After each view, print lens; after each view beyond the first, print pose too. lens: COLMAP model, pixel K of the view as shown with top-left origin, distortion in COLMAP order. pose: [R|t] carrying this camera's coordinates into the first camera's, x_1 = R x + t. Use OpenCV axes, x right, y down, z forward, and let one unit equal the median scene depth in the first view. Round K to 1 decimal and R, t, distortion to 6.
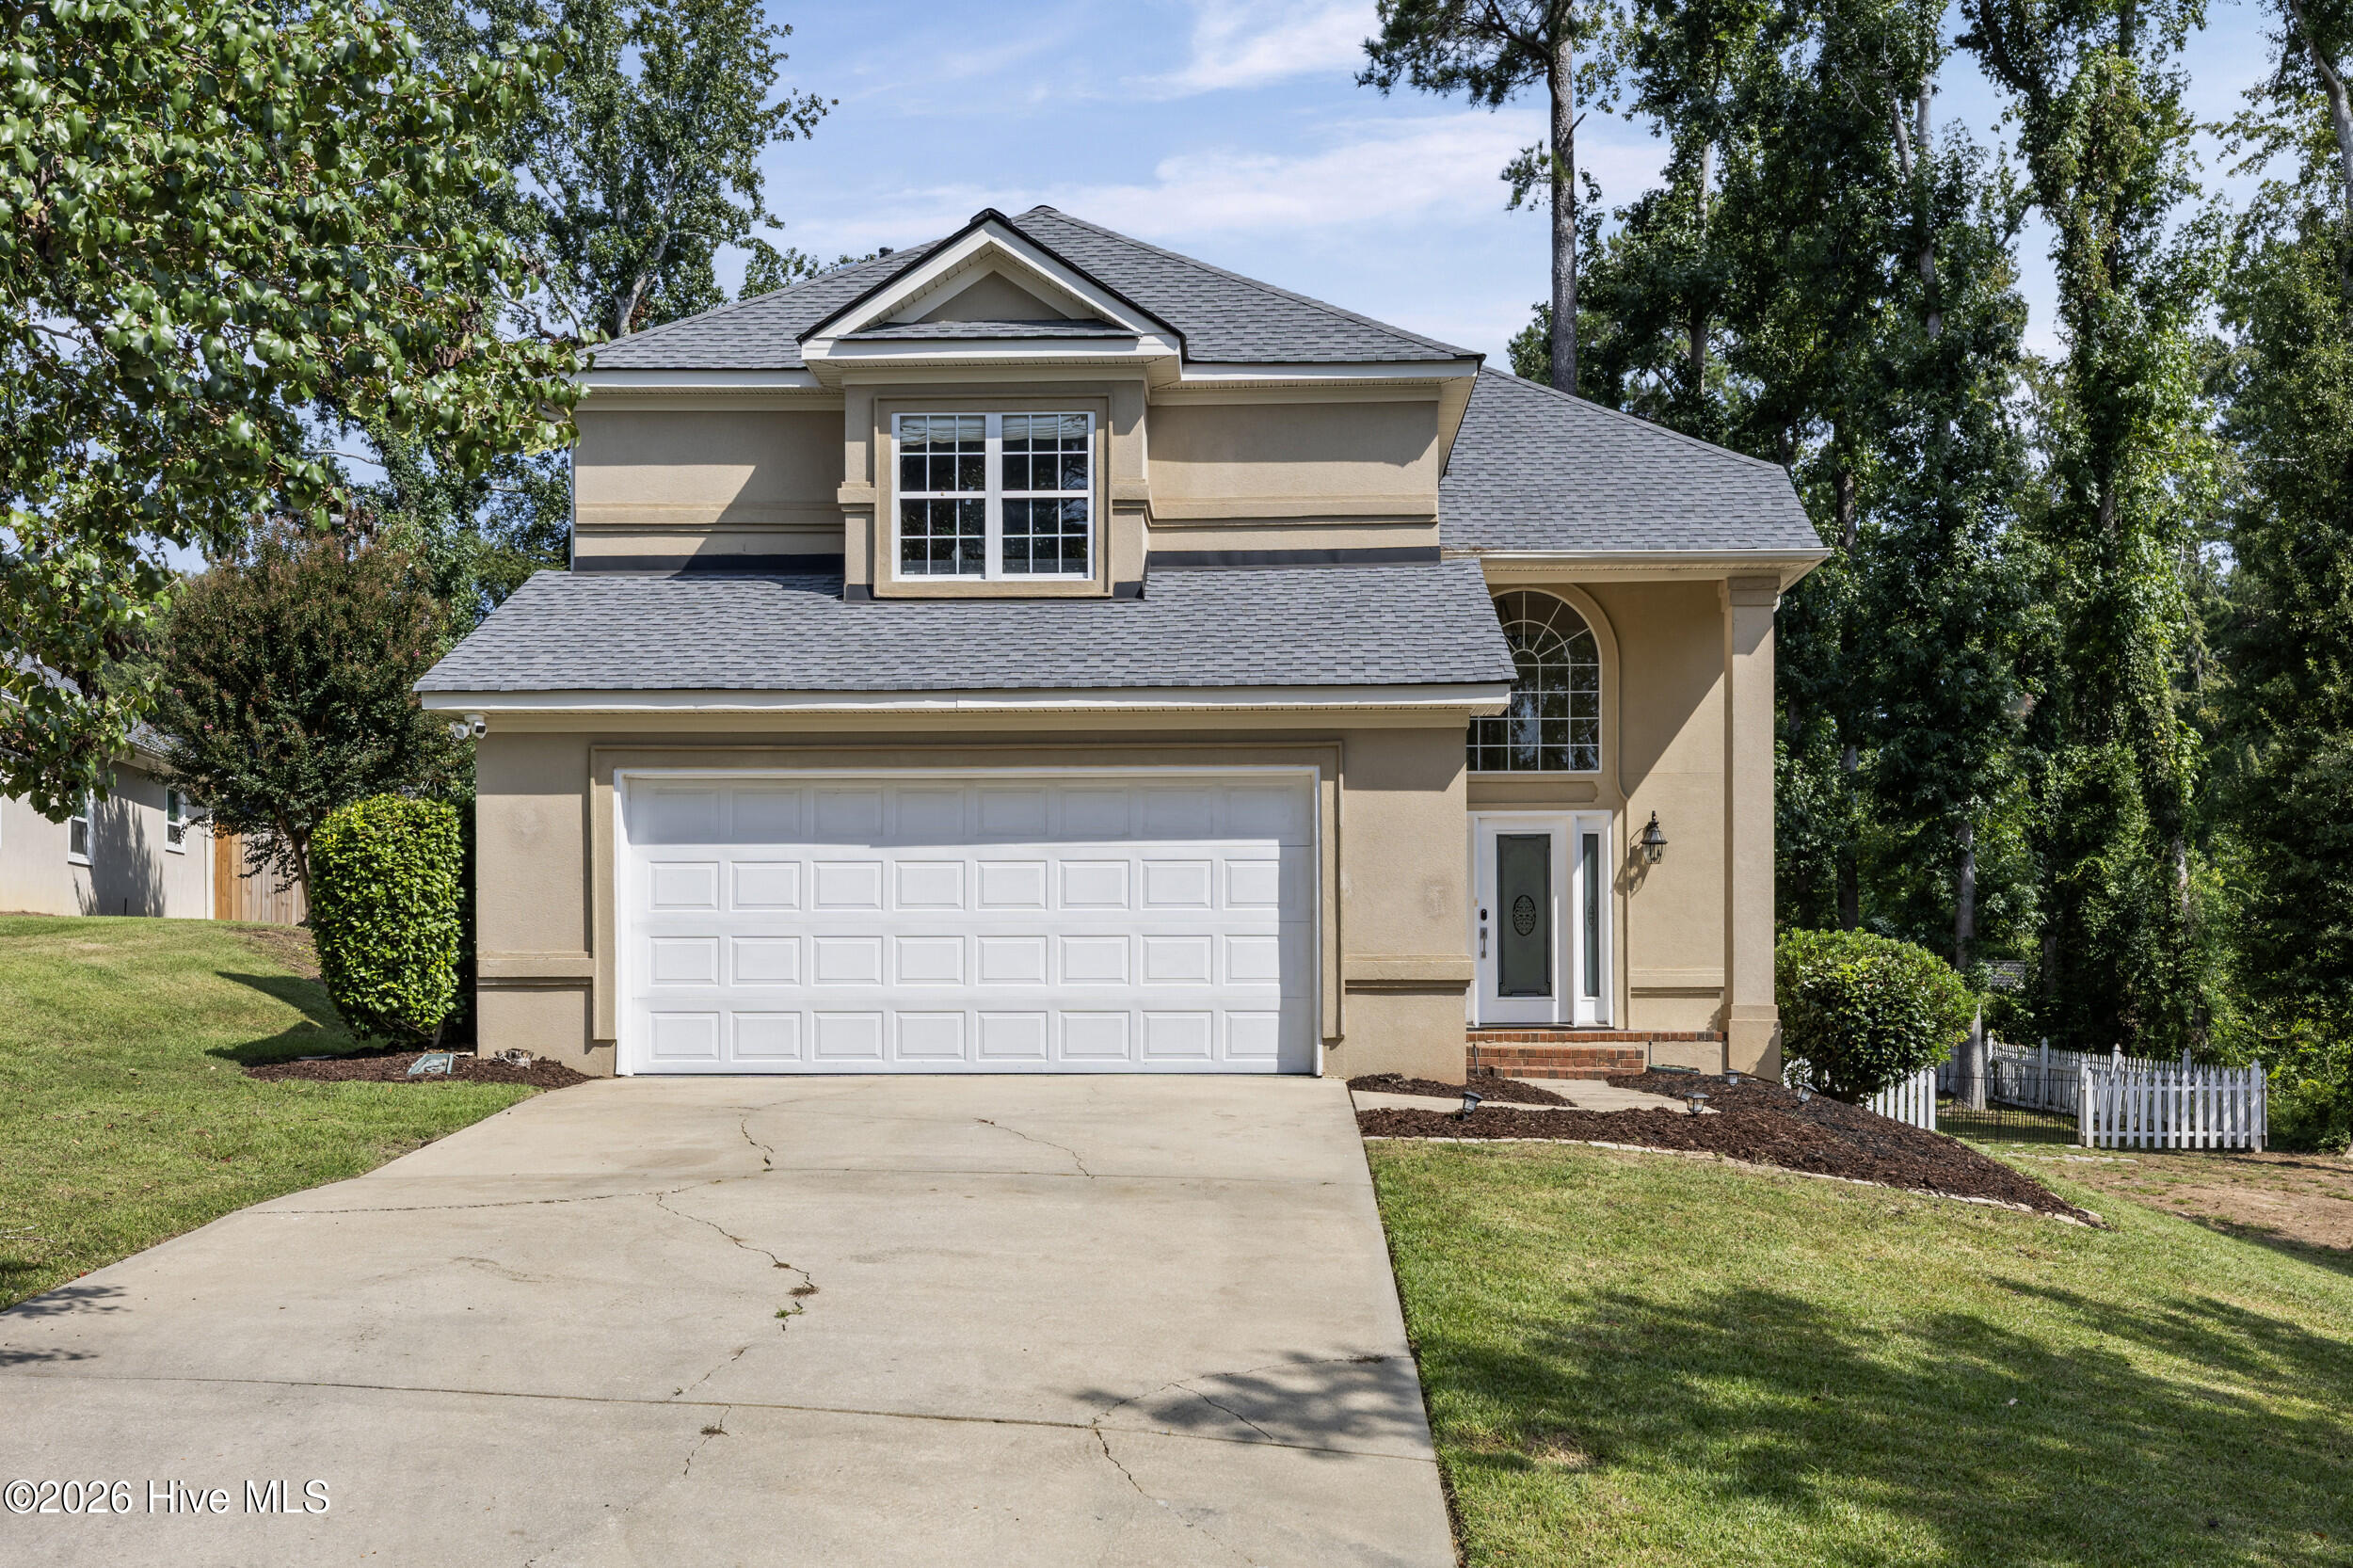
lens RADIAL K [[2299.2, 0, 1154.4], [0, 2299.2, 1011.6], [0, 0, 1]] dist [0.008823, 0.000000]
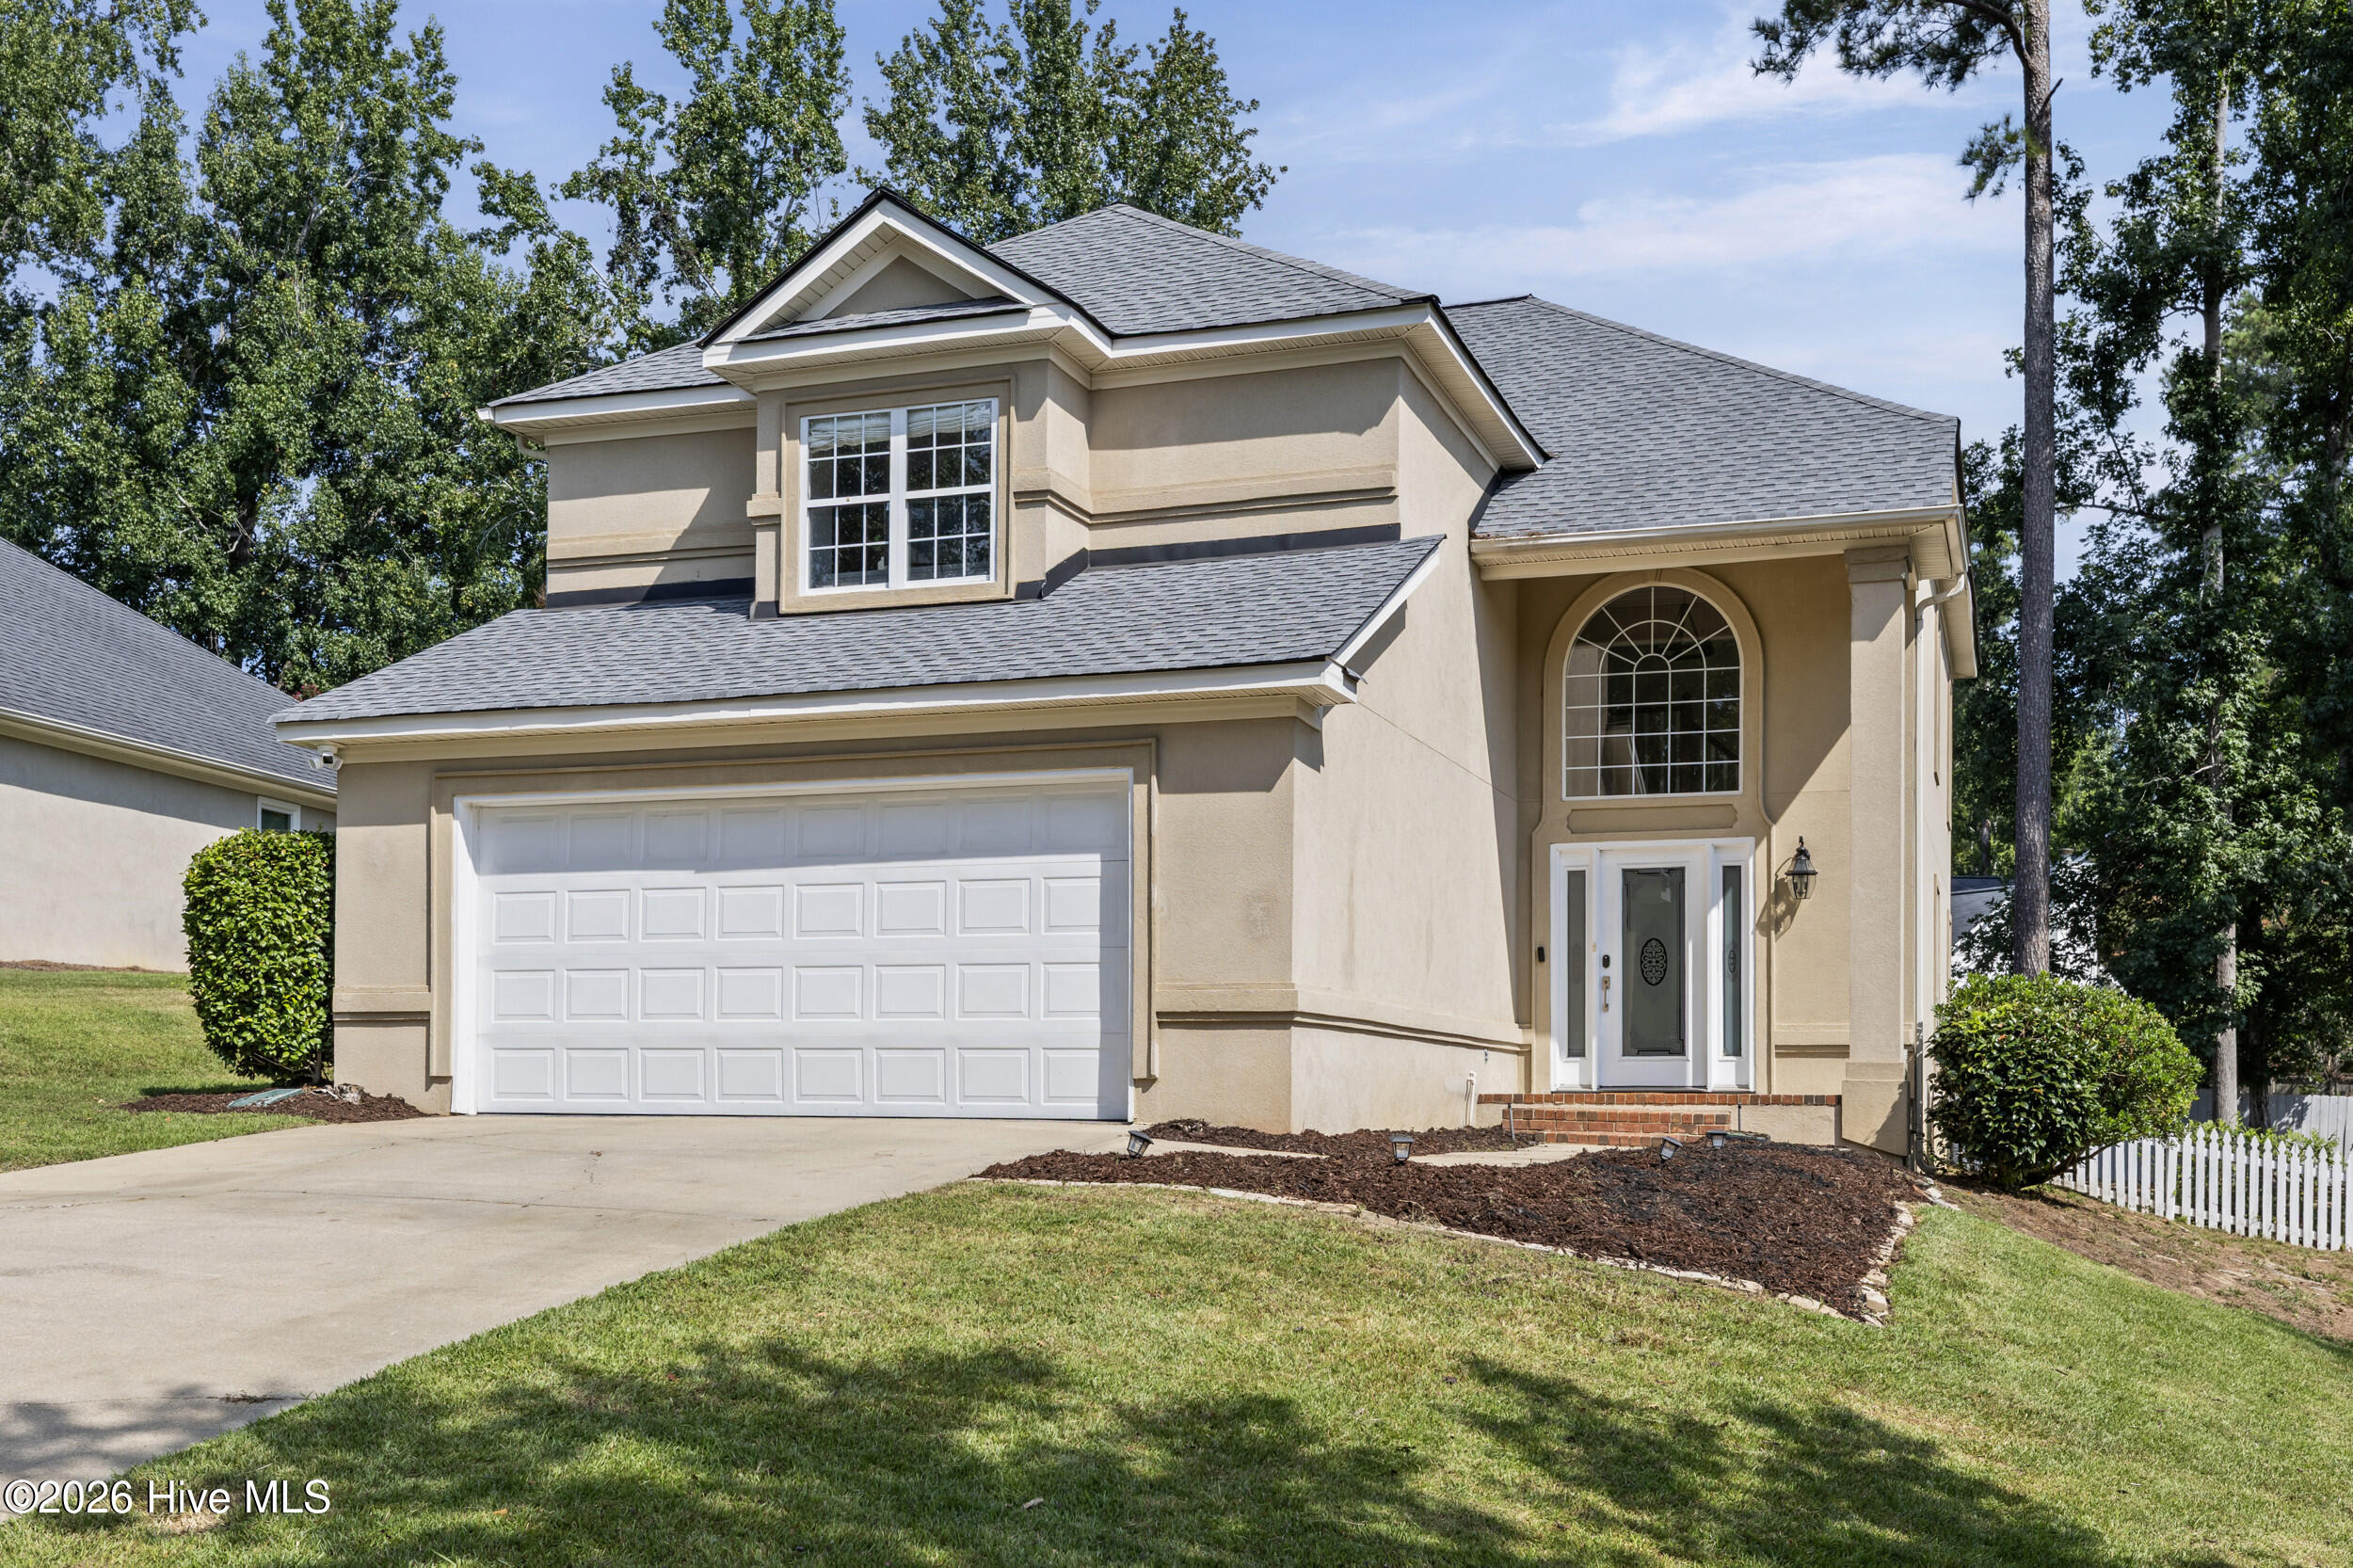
lens RADIAL K [[2299.2, 0, 1162.9], [0, 2299.2, 1082.5], [0, 0, 1]] dist [0.008823, 0.000000]
pose [[0.952993, 0.007495, -0.302901, 0.302721], [-0.012122, 0.999837, -0.013400, 0.021271], [0.302751, 0.016442, 0.952928, 0.149241]]
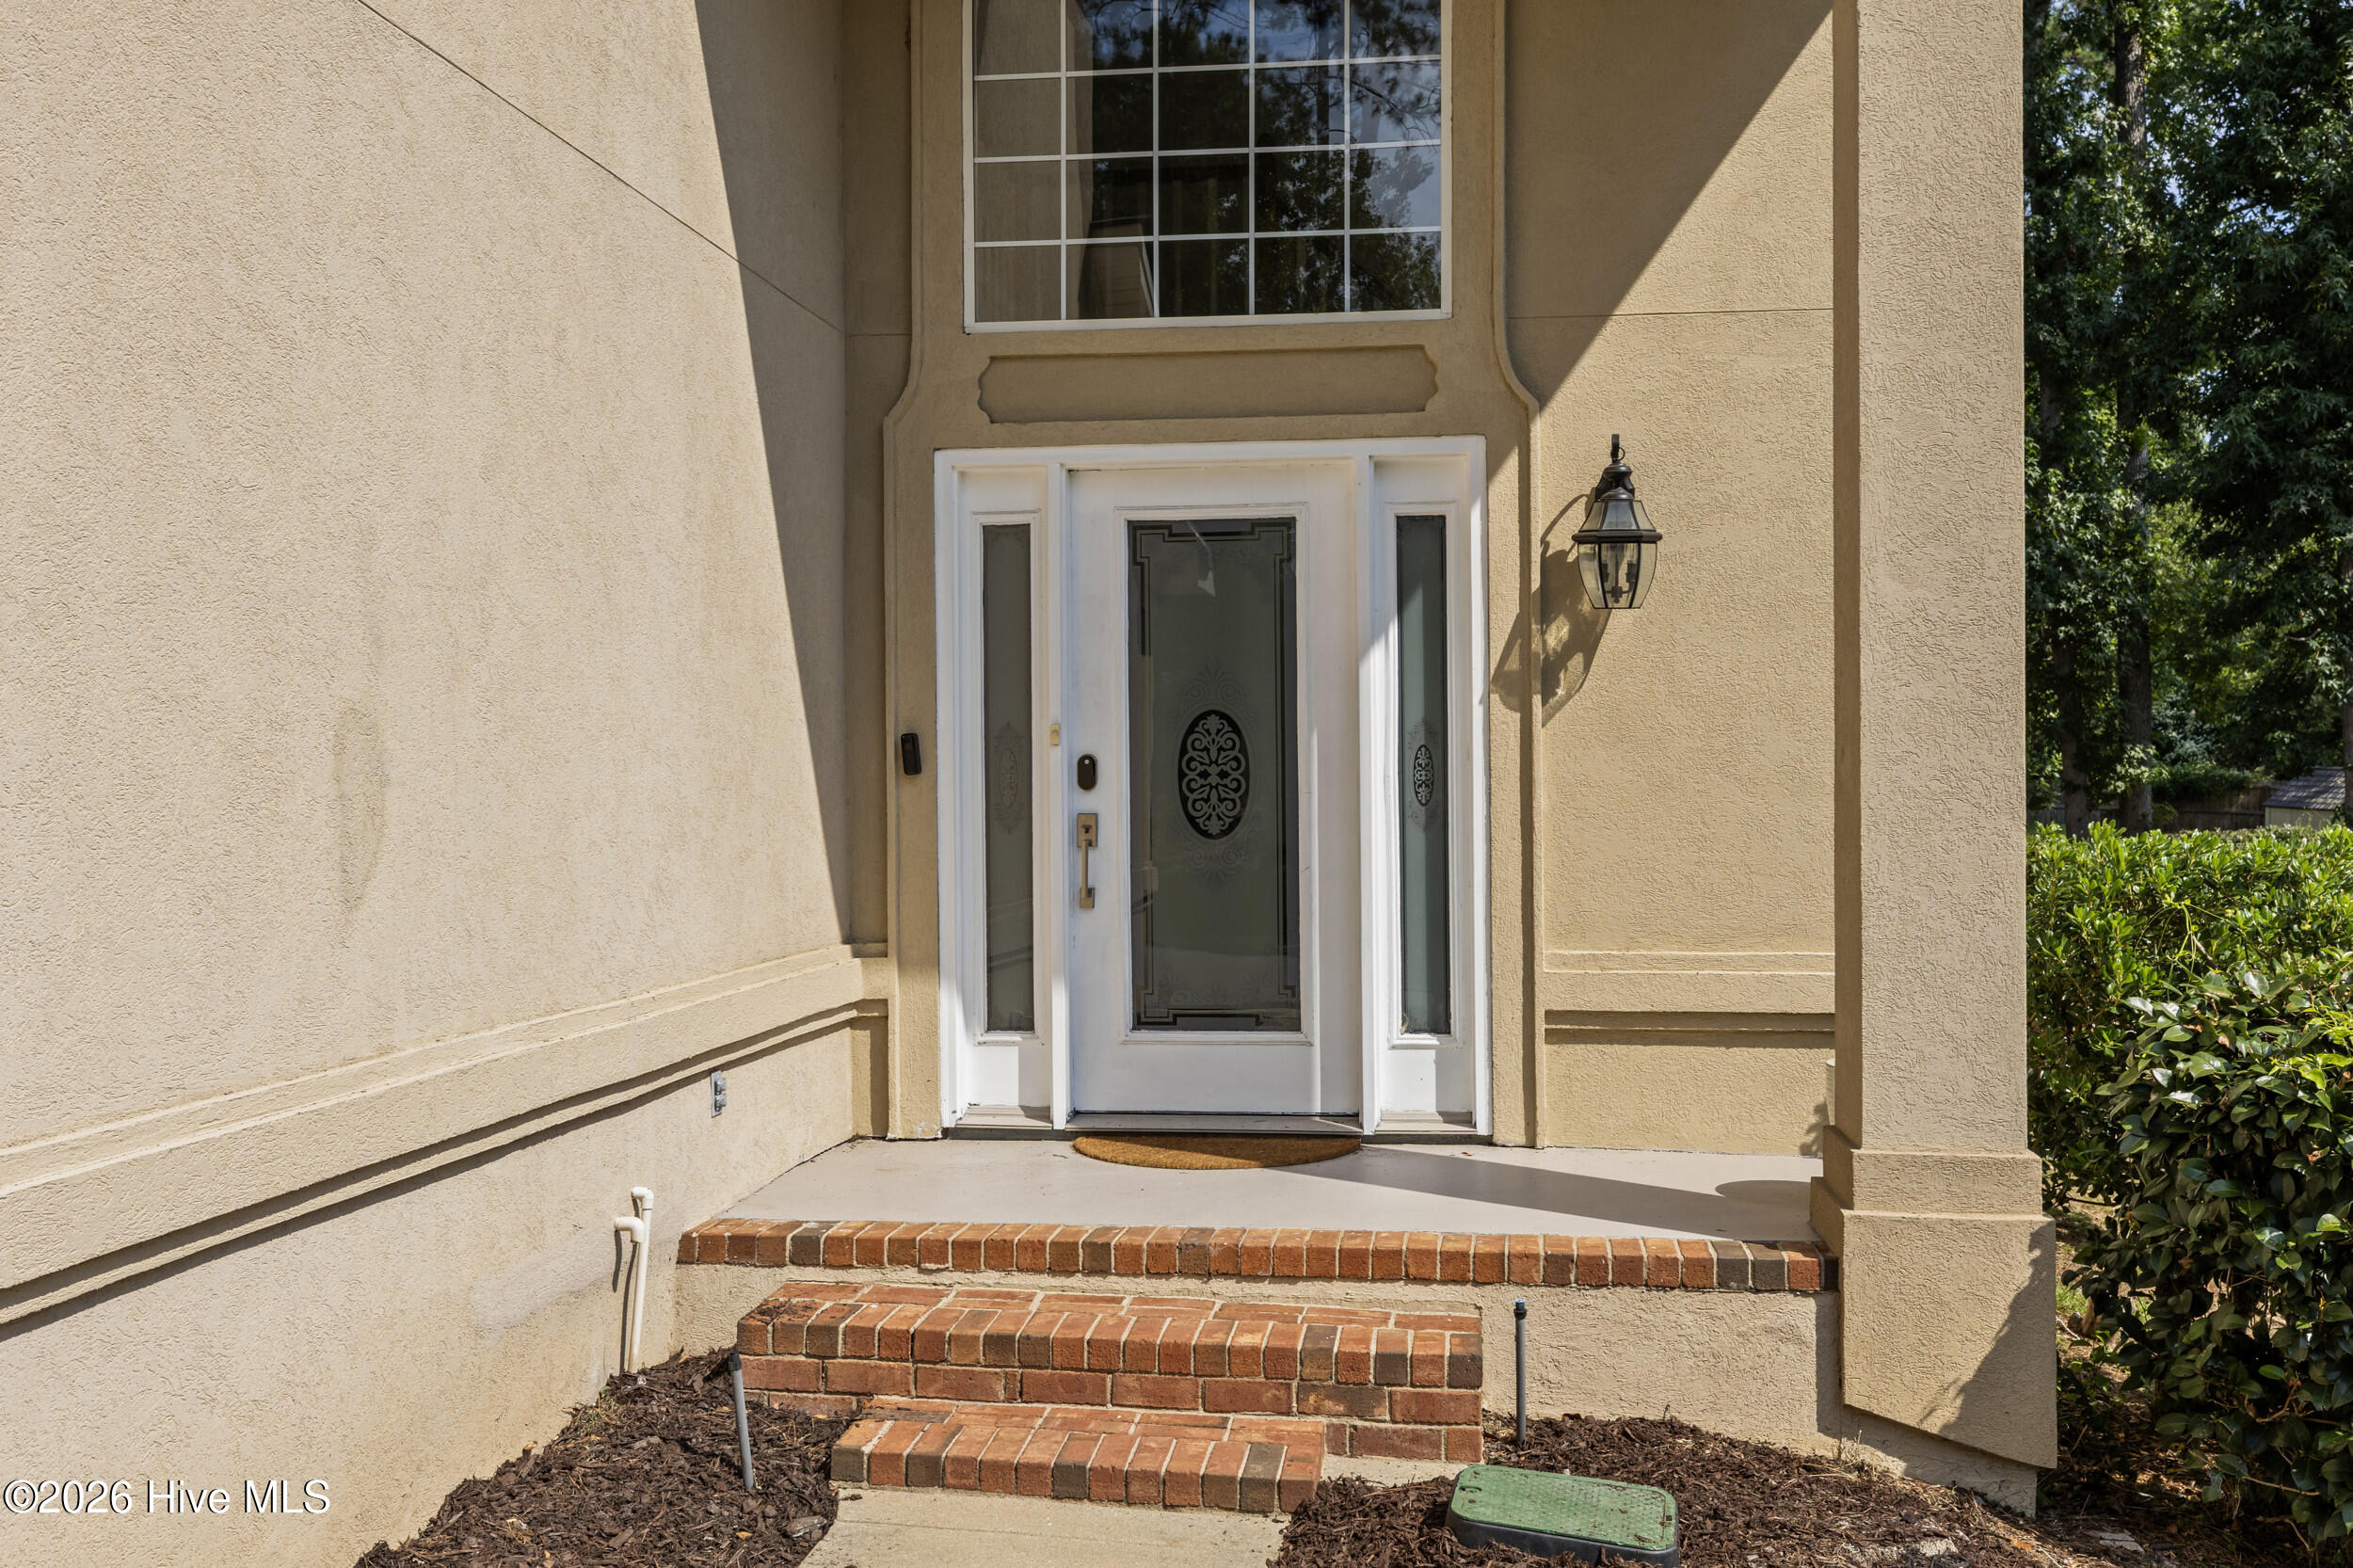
lens RADIAL K [[2299.2, 0, 1167.6], [0, 2299.2, 770.9], [0, 0, 1]] dist [0.008823, 0.000000]
pose [[0.995904, -0.000359, -0.090414, 0.224333], [-0.000408, 0.999964, -0.008469, -0.048535], [0.090414, 0.008471, 0.995868, 0.836523]]
